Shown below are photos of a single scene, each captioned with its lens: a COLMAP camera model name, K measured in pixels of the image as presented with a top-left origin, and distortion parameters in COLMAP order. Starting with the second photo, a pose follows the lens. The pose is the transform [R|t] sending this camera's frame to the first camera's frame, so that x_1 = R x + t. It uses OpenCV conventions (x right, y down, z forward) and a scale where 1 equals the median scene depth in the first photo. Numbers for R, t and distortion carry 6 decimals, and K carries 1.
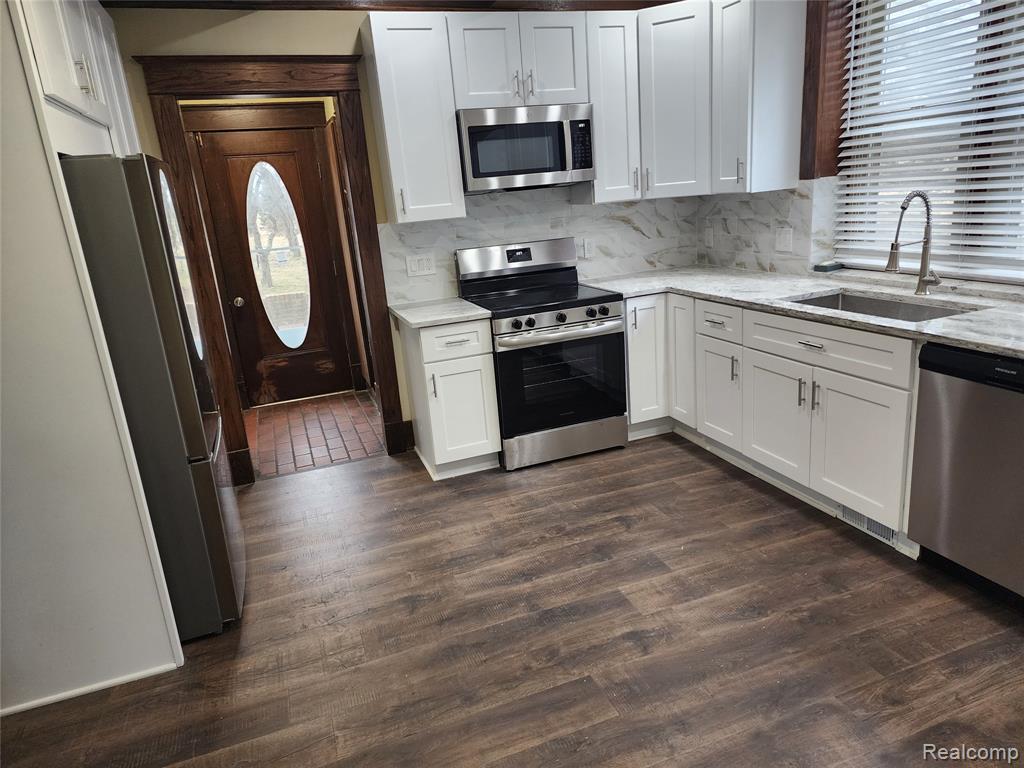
lens RADIAL K [[683.6, 0, 513.3], [0, 683.6, 384.2], [0, 0, 1]] dist [0.062426, -0.022628]
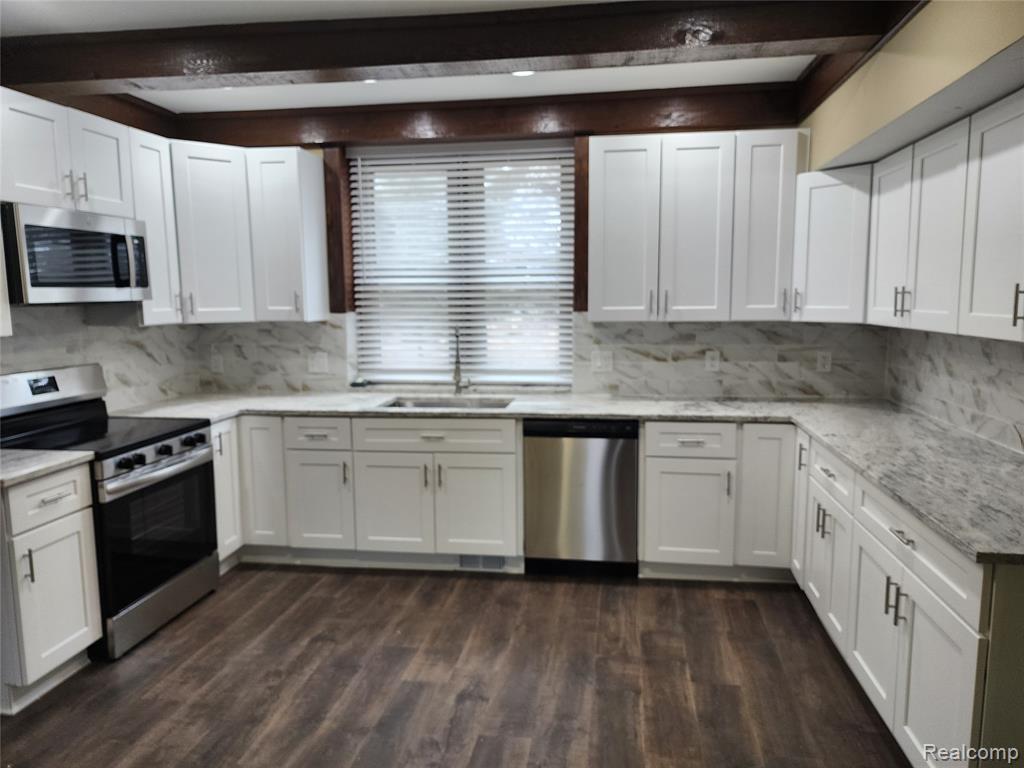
lens RADIAL K [[683.6, 0, 556.3], [0, 683.6, 374.6], [0, 0, 1]] dist [0.062426, -0.022628]
pose [[0.468648, -0.030217, 0.882868, -0.478829], [0.215710, 0.973076, -0.081199, -0.013119], [-0.856644, 0.228497, 0.462548, 0.152520]]
